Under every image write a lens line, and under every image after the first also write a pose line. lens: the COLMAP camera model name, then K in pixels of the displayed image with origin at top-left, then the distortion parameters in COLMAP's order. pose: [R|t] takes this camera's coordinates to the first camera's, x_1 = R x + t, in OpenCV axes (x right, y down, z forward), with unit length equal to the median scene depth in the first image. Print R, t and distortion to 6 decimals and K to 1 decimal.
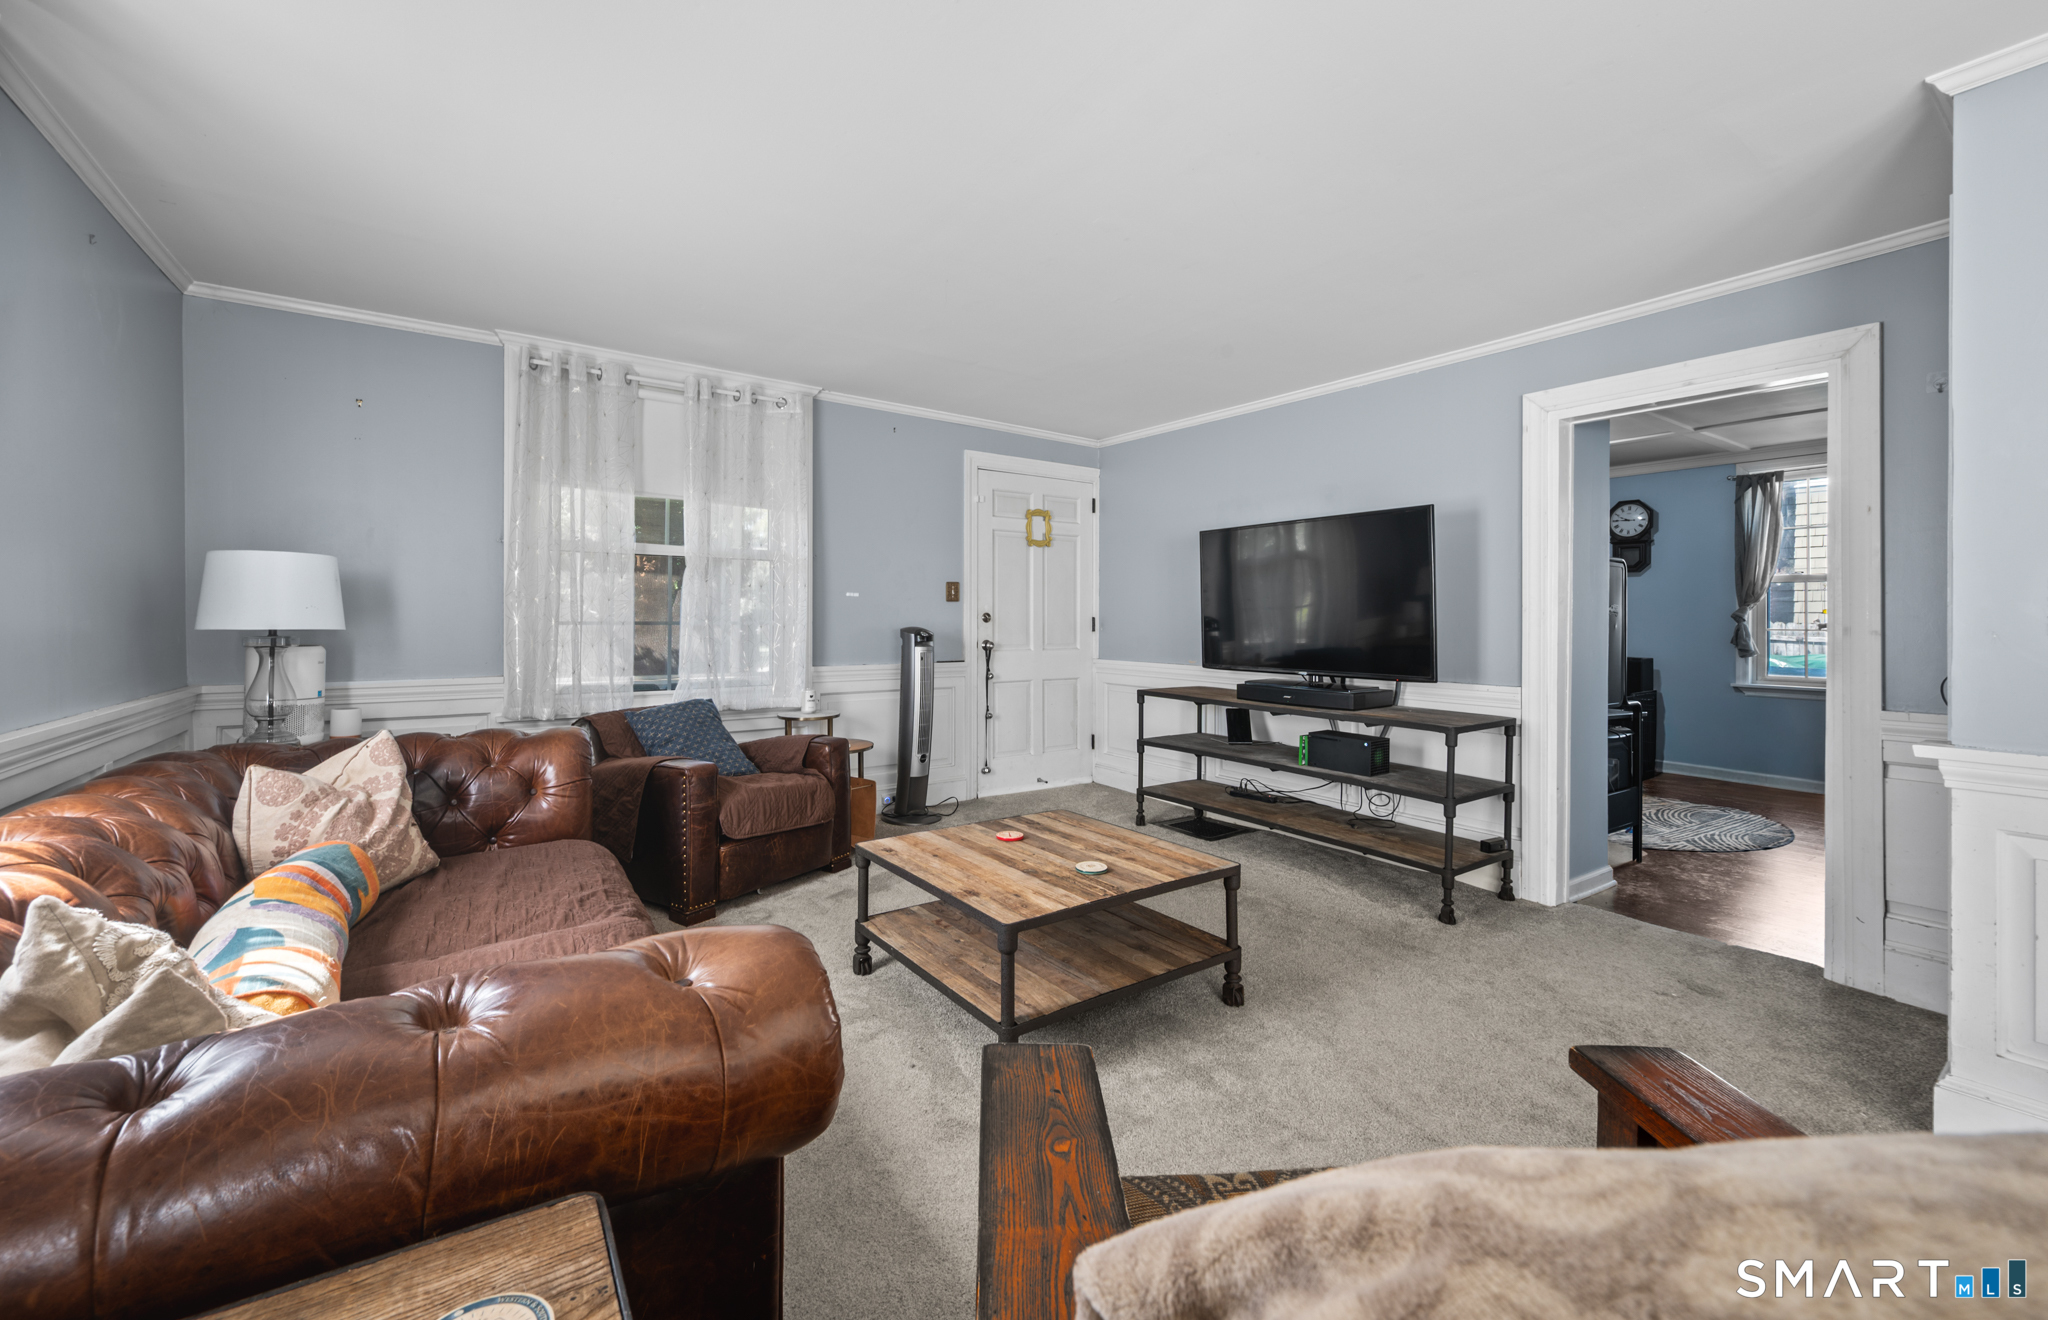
lens RADIAL K [[841.1, 0, 1009.9], [0, 841.1, 635.4], [0, 0, 1]] dist [0.013275, 0.000120]
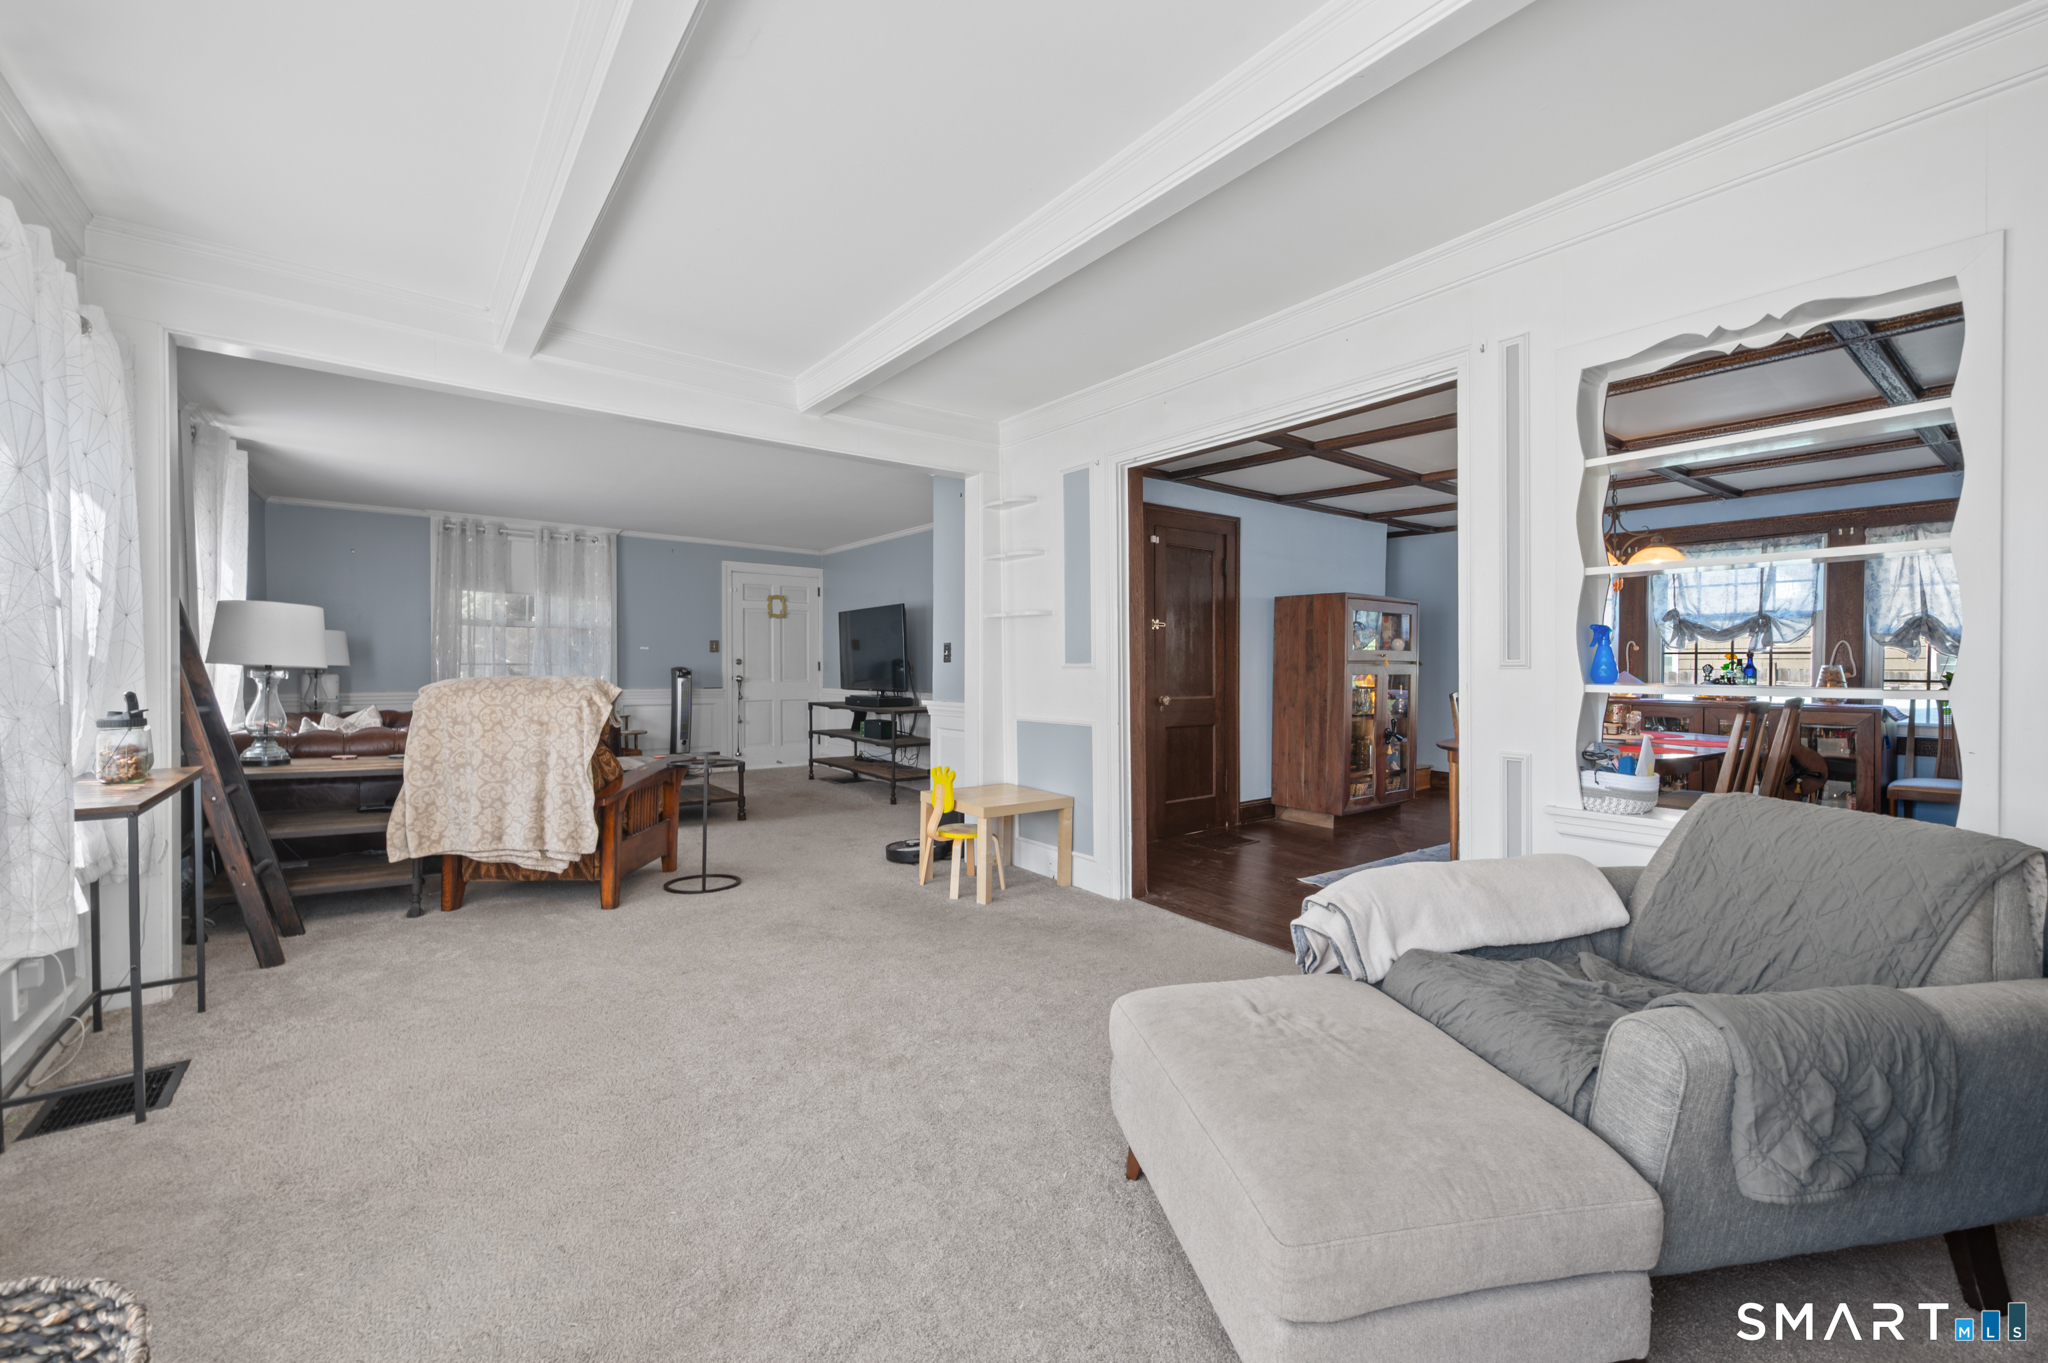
lens RADIAL K [[817.6, 0, 1023.8], [0, 817.6, 686.8], [0, 0, 1]] dist [-0.001361, -0.000261]
pose [[0.997847, -0.003404, 0.065498, 0.488400], [0.003071, 0.999982, 0.005184, 0.024800], [-0.065514, -0.004972, 0.997839, -0.734361]]
